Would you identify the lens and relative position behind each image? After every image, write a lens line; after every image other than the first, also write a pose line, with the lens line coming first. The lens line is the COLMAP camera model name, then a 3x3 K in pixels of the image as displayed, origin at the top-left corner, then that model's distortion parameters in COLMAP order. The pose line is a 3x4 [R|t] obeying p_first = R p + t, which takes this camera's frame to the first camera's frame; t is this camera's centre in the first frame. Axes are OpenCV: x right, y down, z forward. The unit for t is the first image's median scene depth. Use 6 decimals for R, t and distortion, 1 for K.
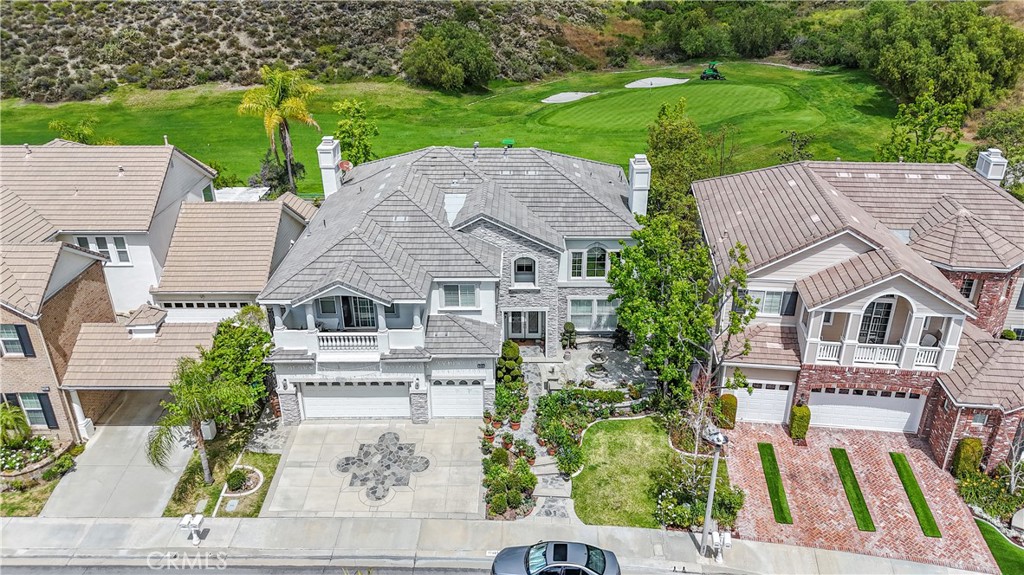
lens RADIAL K [[759.9, 0, 512.0], [0, 759.9, 287.5], [0, 0, 1]] dist [0.090686, -0.071777]
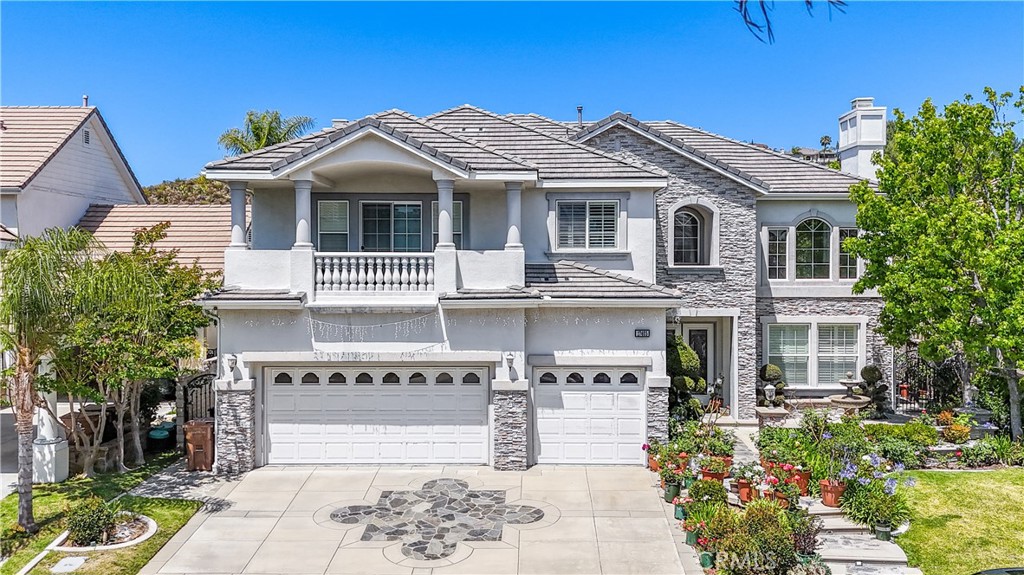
lens RADIAL K [[943.1, 0, 512.0], [0, 943.1, 287.5], [0, 0, 1]] dist [0.121740, -0.177815]
pose [[0.999970, 0.005578, -0.005304, -0.122953], [-0.007301, 0.905589, -0.424094, 0.339782], [0.002438, 0.424120, 0.905603, 0.455286]]
